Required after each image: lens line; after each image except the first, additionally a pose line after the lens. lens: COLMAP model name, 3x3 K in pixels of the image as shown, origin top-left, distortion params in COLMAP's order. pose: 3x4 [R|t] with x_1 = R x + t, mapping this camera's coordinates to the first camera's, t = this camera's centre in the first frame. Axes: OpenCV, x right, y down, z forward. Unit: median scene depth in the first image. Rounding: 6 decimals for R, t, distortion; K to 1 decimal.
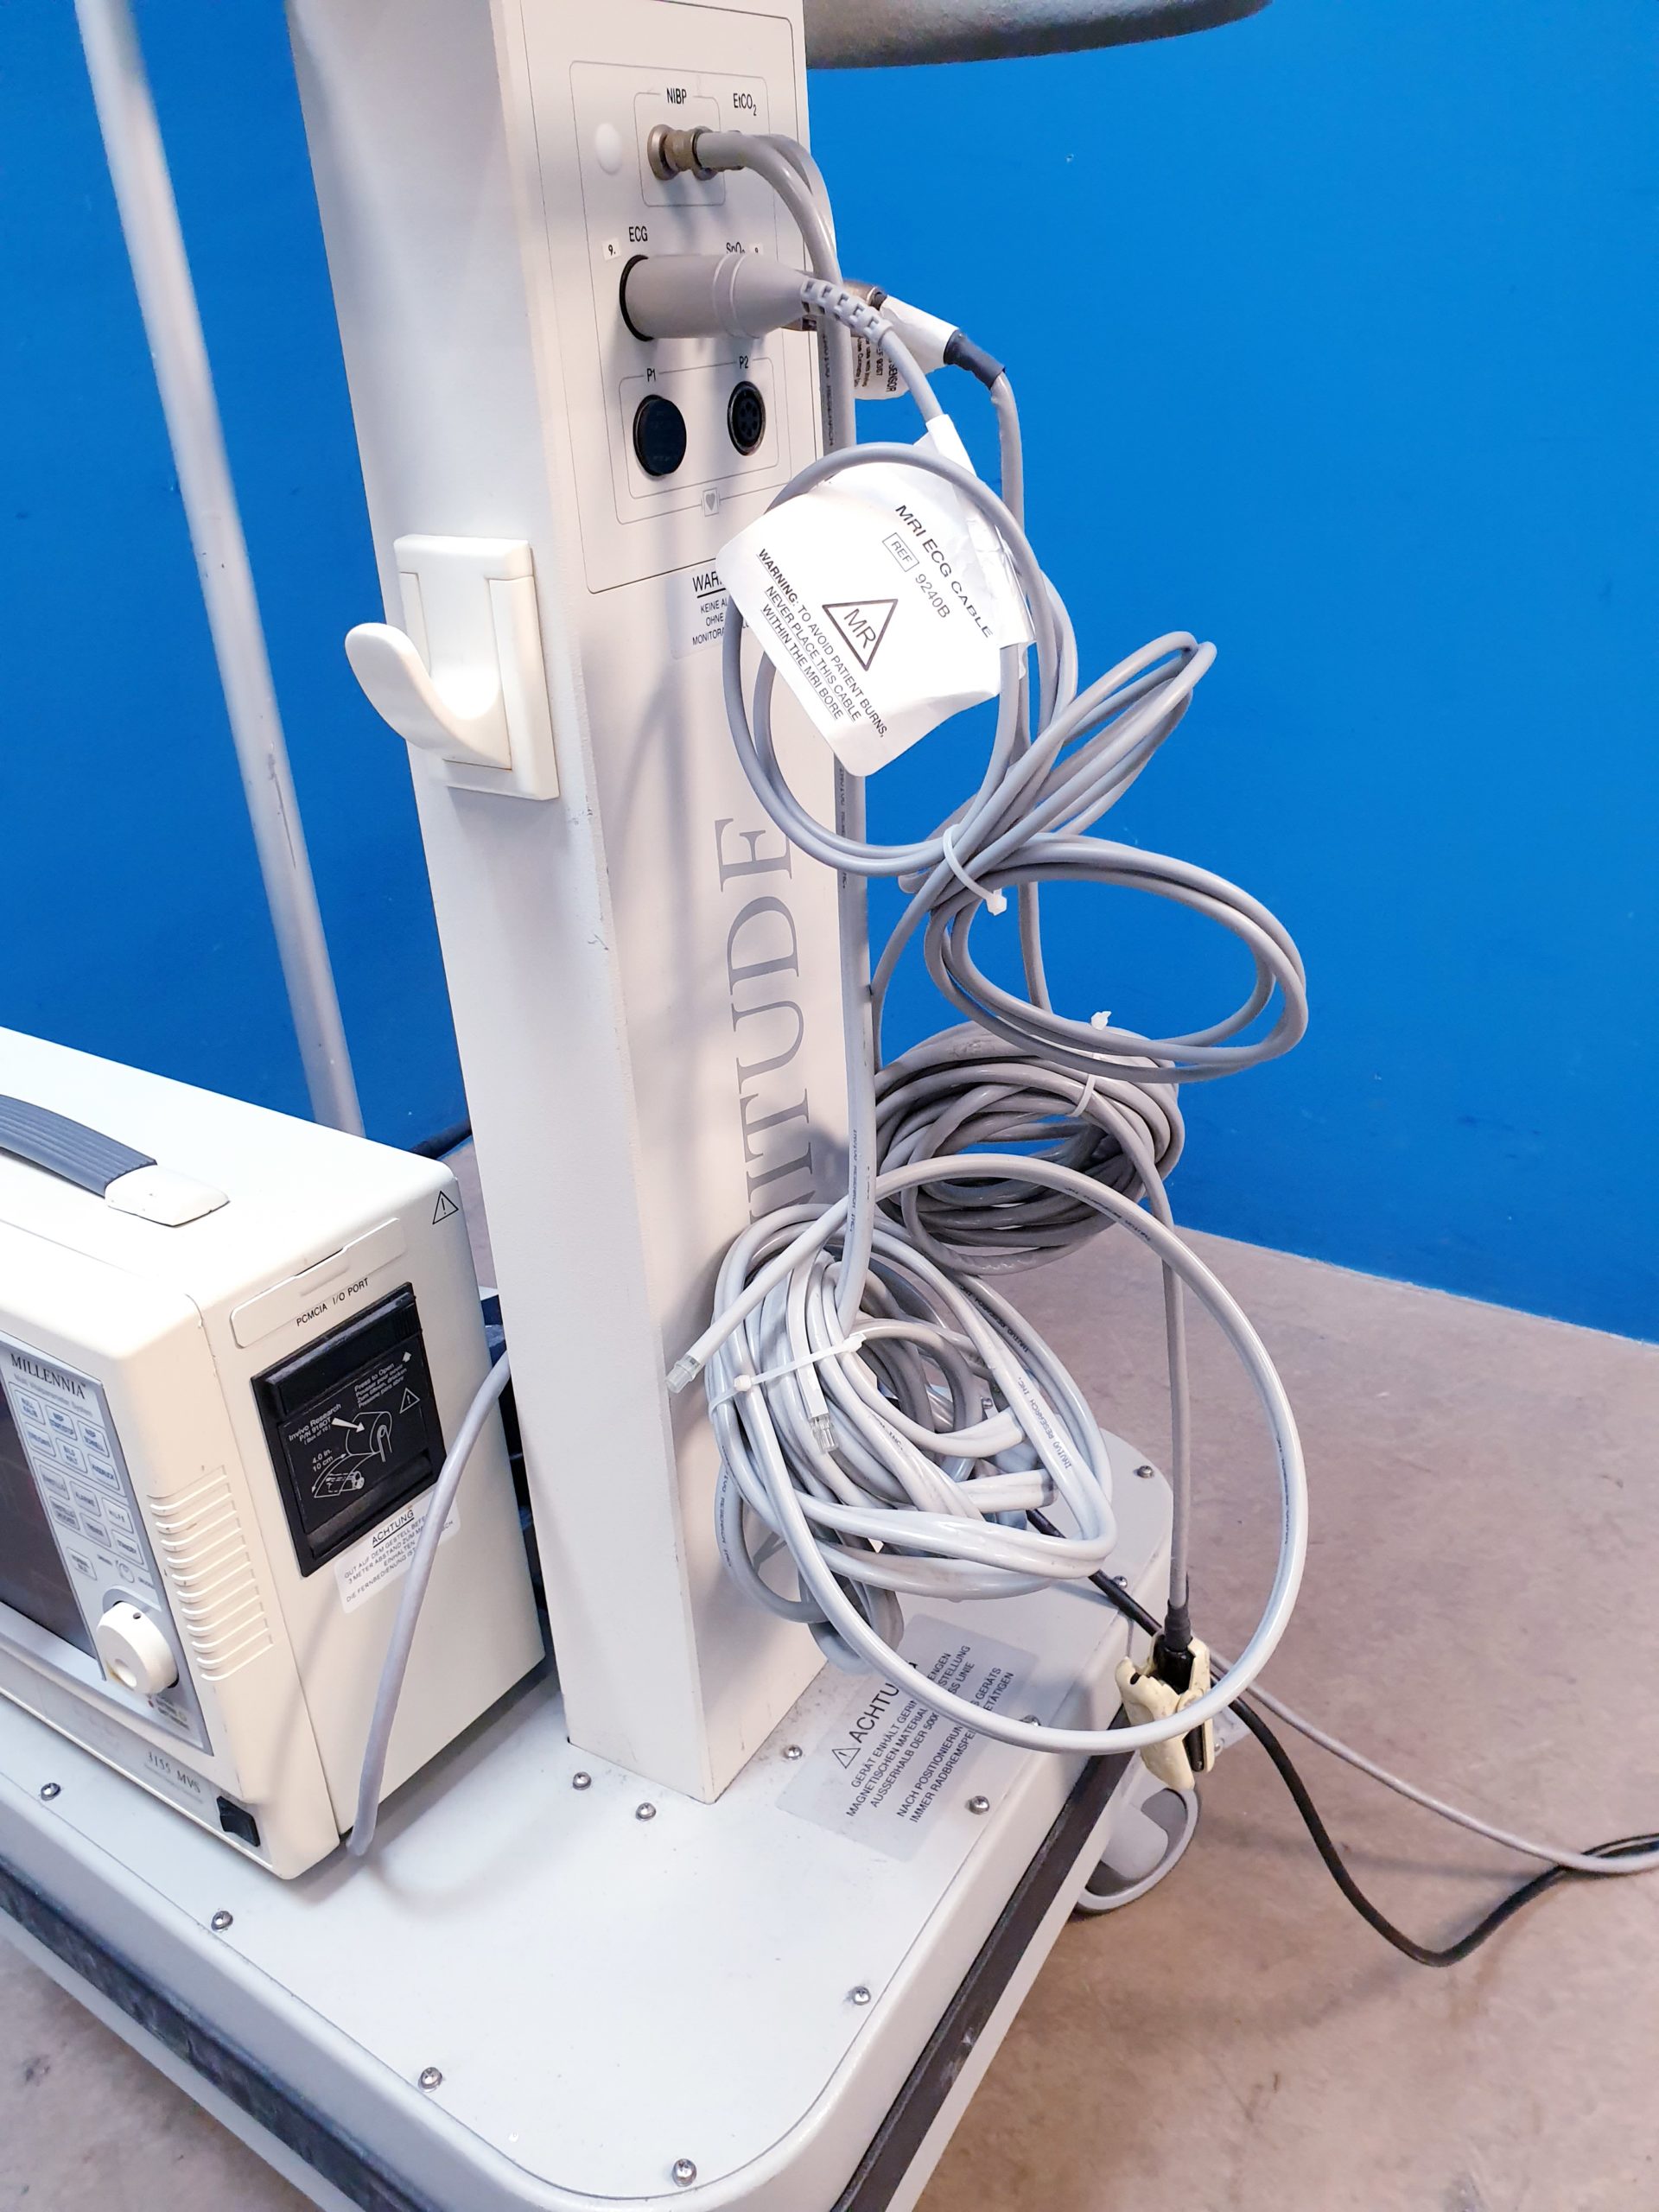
lens RADIAL K [[1766.7, 0, 848.3], [0, 1766.7, 1112.4], [0, 0, 1]] dist [-0.002112, 0.037271]
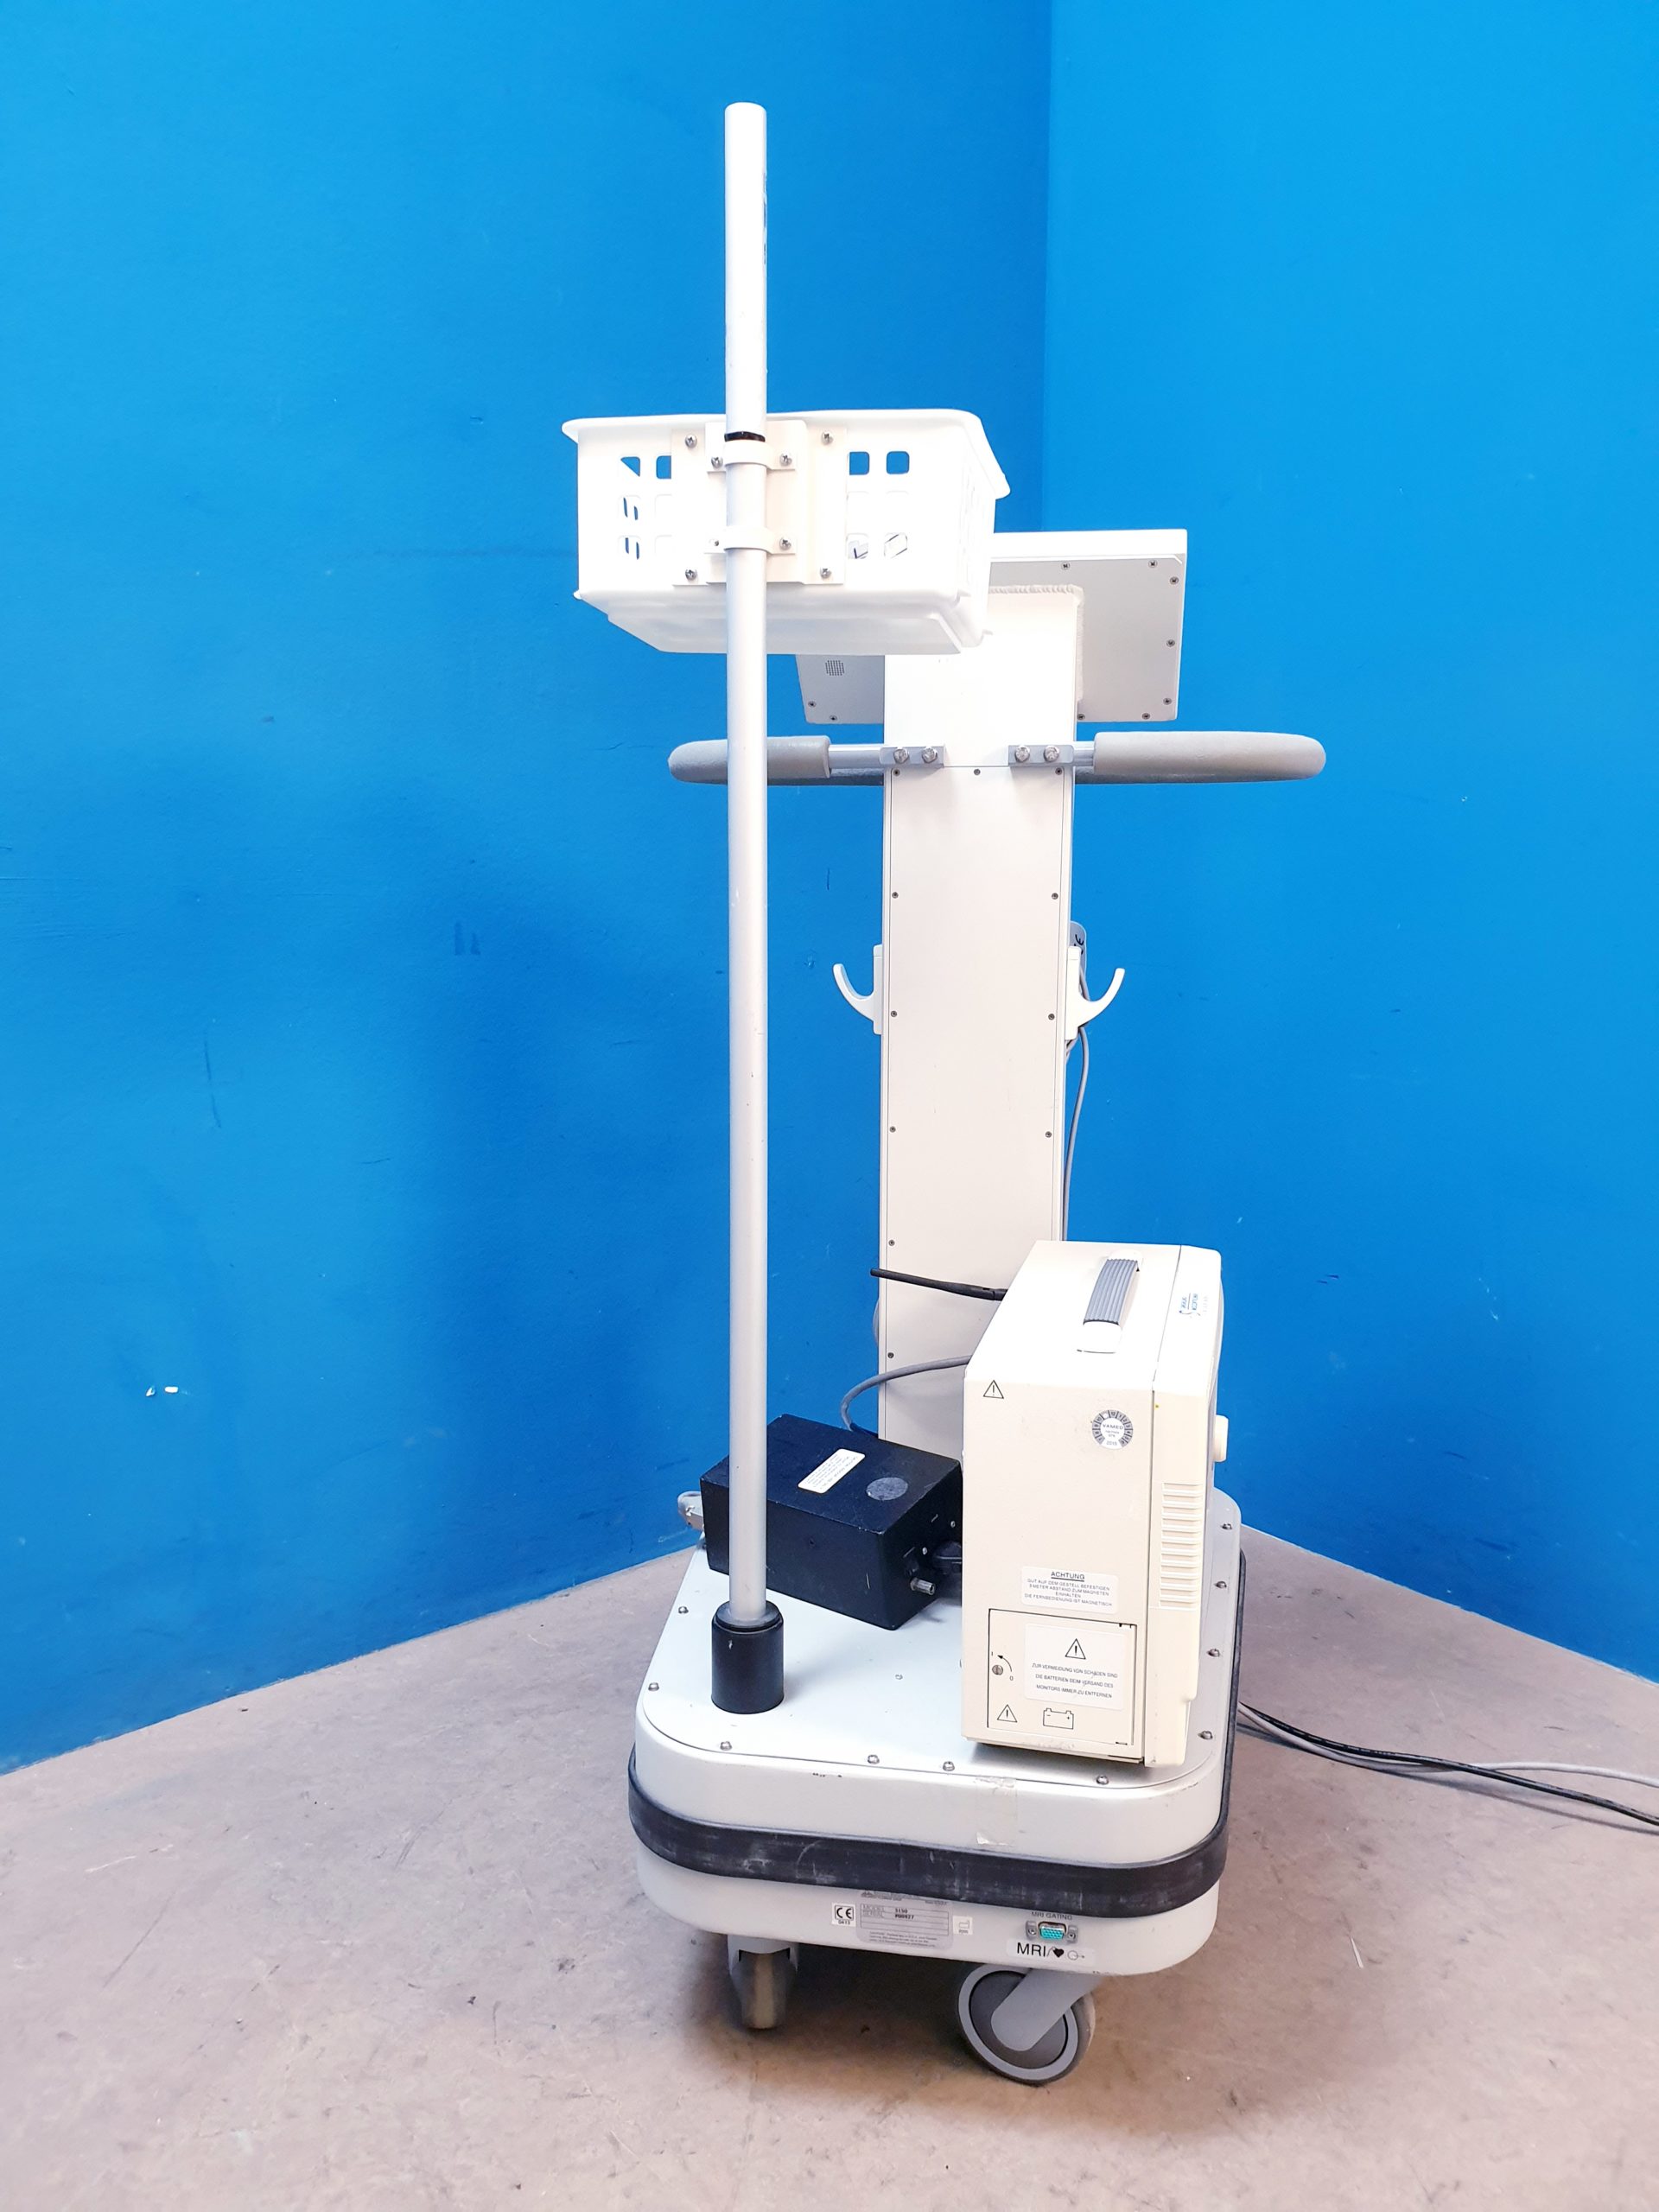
lens RADIAL K [[1766.7, 0, 842.7], [0, 1766.7, 1091.8], [0, 0, 1]] dist [-0.002112, 0.037271]
pose [[0.958652, 0.108164, -0.263224, 0.062293], [-0.178808, 0.948510, -0.261451, 0.195472], [0.221391, 0.297707, 0.928632, -0.492697]]
